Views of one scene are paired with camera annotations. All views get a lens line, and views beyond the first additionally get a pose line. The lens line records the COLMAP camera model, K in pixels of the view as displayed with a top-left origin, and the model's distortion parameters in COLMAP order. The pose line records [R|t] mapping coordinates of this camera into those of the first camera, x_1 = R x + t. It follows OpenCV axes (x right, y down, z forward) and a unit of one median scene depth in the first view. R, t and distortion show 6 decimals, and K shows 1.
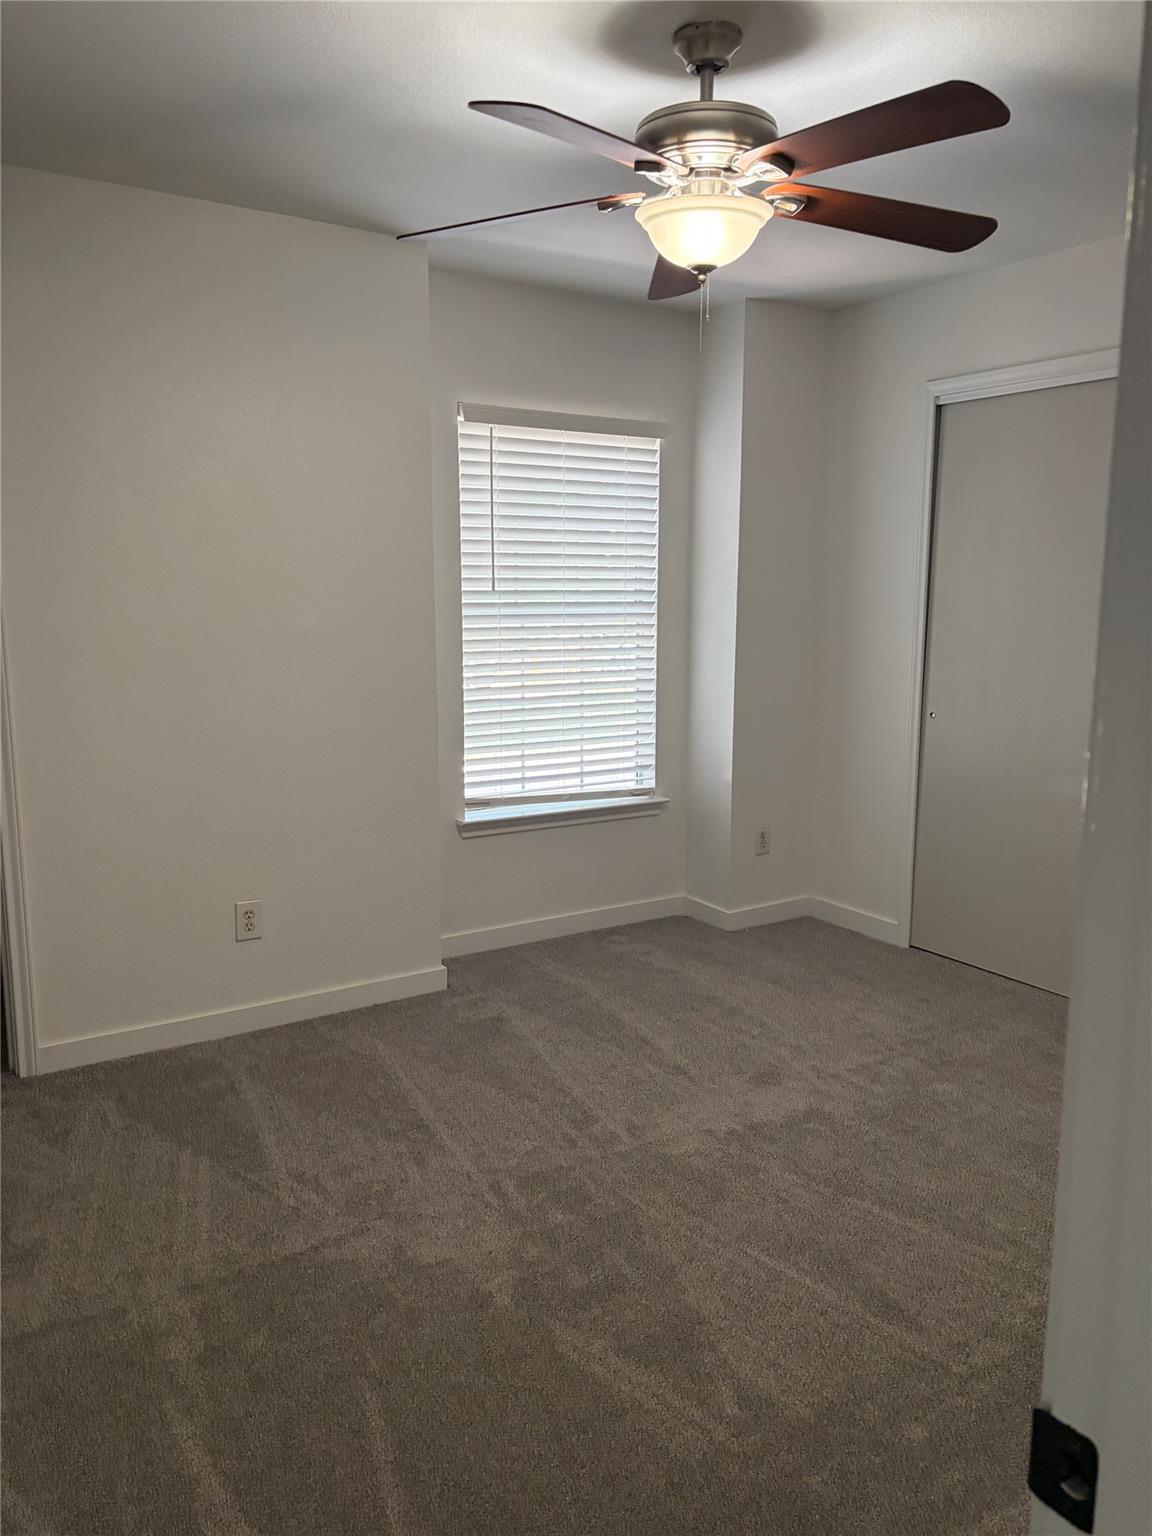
lens RADIAL K [[1157.5, 0, 586.0], [0, 1157.5, 780.4], [0, 0, 1]] dist [0.038582, -0.039036]
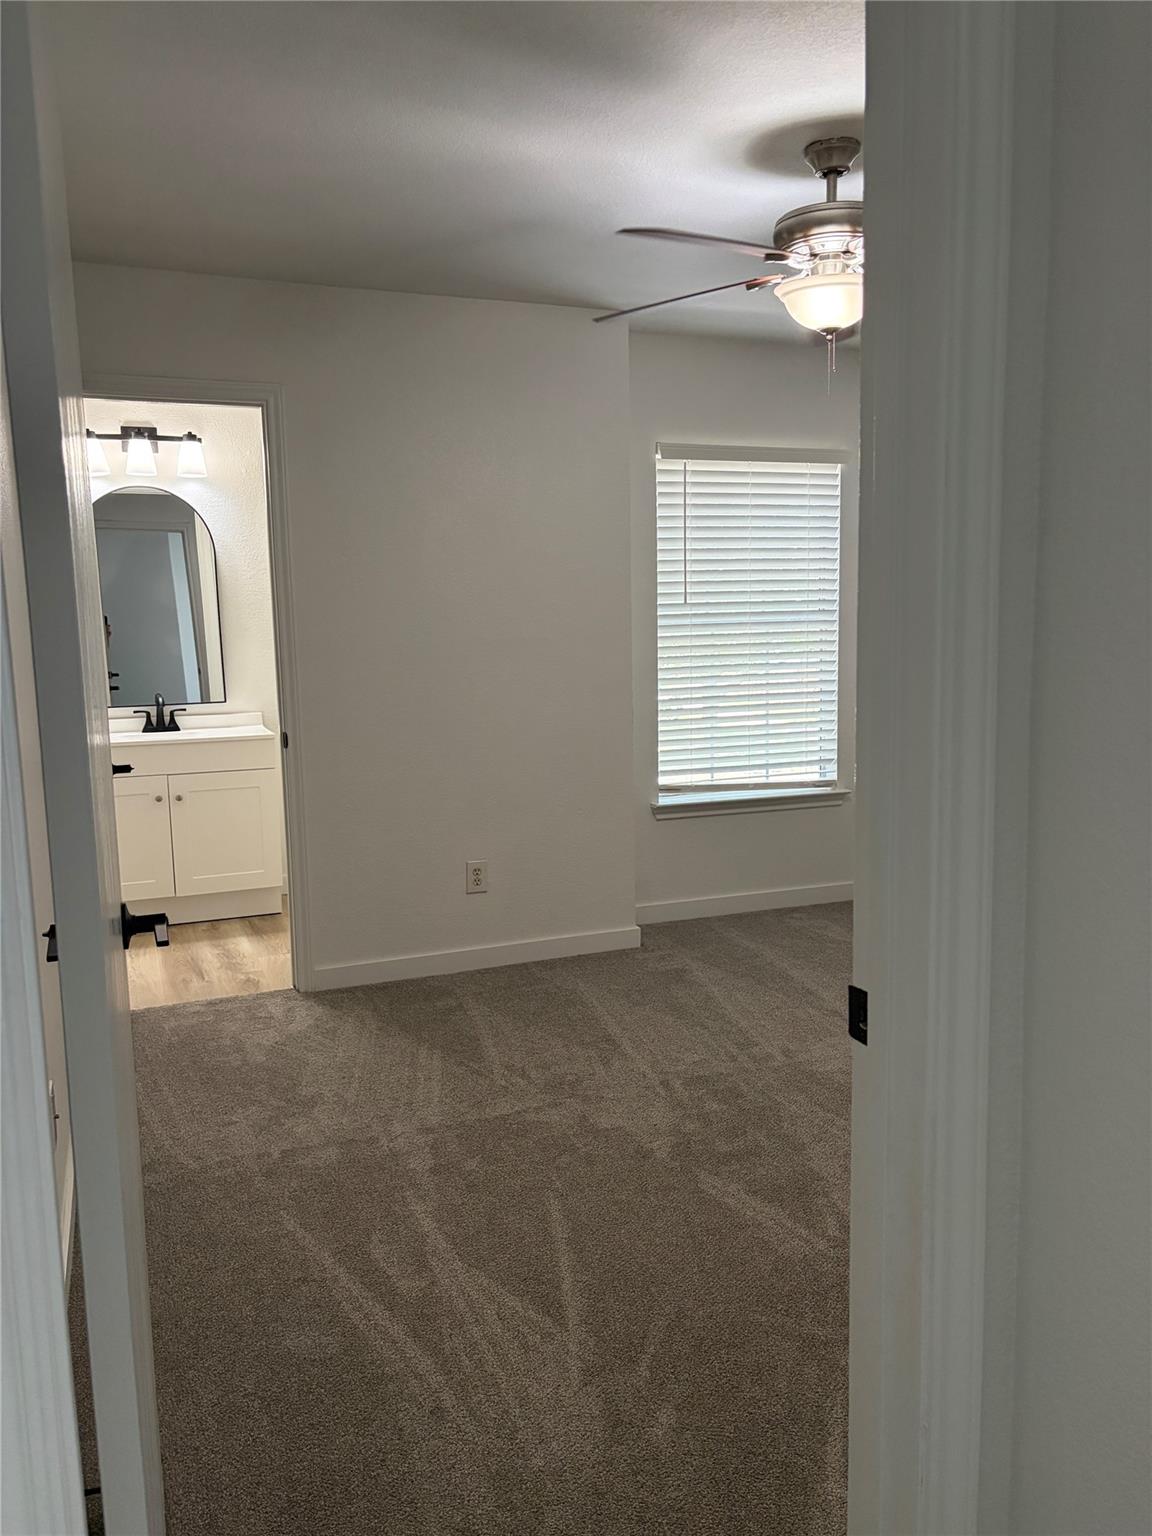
lens RADIAL K [[1157.5, 0, 568.4], [0, 1157.5, 760.5], [0, 0, 1]] dist [0.038582, -0.039036]
pose [[0.977042, 0.001086, -0.213046, 0.071370], [-0.009820, 0.999154, -0.039940, 0.054048], [0.212823, 0.041115, 0.976225, -0.192011]]
